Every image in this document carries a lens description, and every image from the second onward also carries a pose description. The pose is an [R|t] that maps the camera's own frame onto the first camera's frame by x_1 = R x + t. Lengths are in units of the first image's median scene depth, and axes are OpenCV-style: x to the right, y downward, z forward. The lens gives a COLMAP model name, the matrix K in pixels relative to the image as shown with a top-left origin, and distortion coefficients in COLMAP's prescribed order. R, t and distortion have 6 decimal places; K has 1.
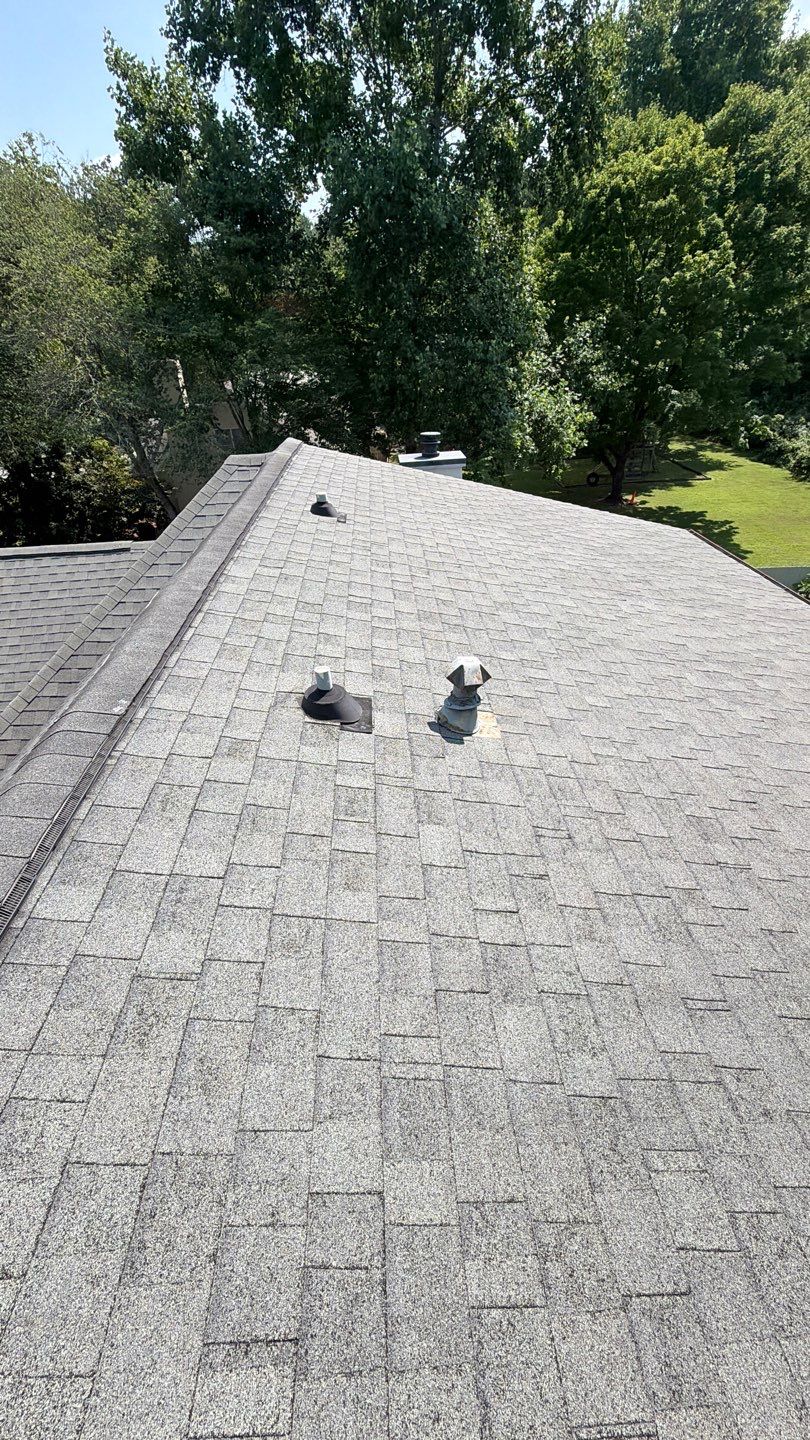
lens RADIAL K [[1078.5, 0, 405.0], [0, 1078.5, 720.0], [0, 0, 1]] dist [0.090804, -0.102486]
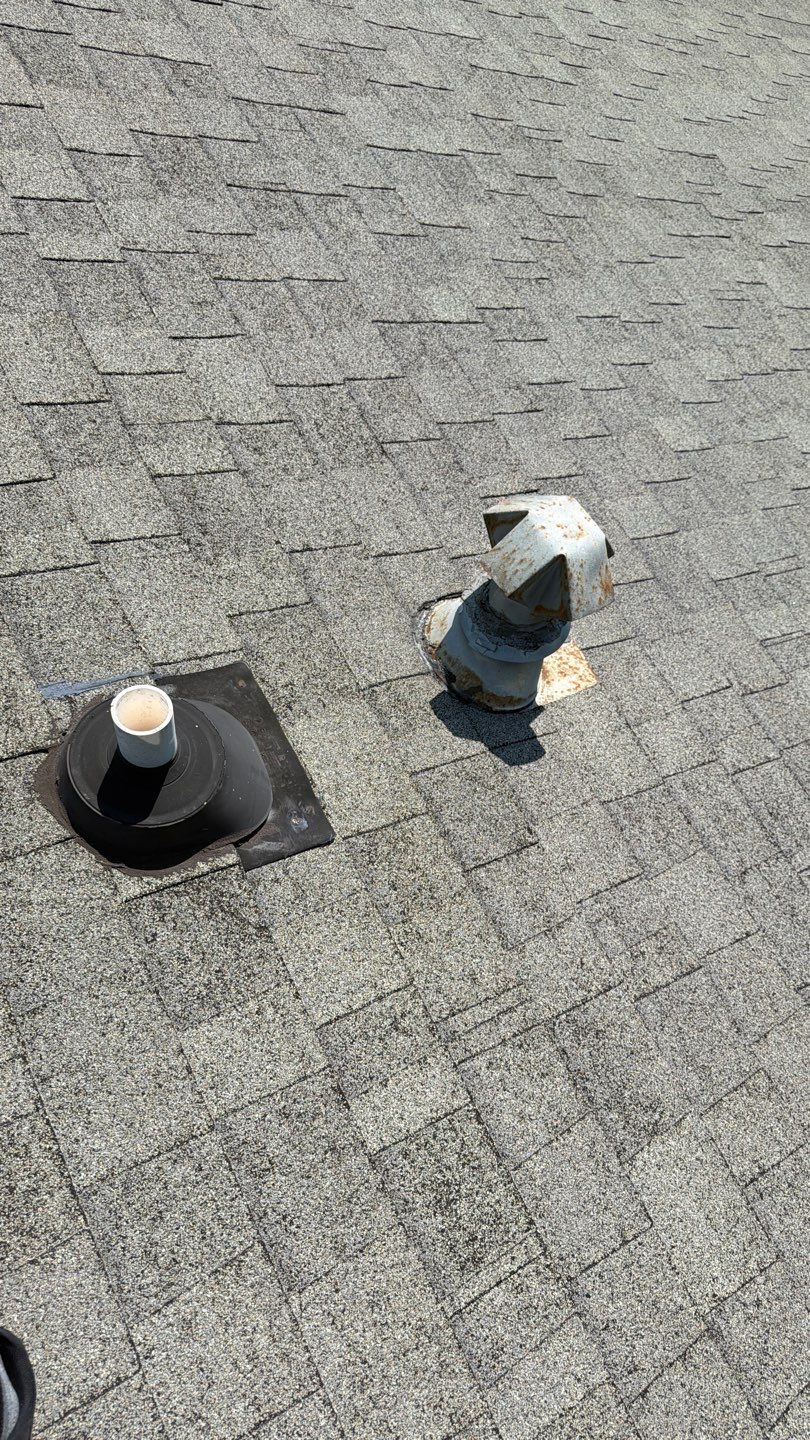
lens RADIAL K [[1078.5, 0, 405.0], [0, 1078.5, 720.0], [0, 0, 1]] dist [0.090804, -0.102486]
pose [[0.832844, -0.338824, 0.437685, -0.137799], [-0.042982, 0.748772, 0.661433, -0.221329], [-0.551836, -0.569683, 0.609047, 0.799127]]
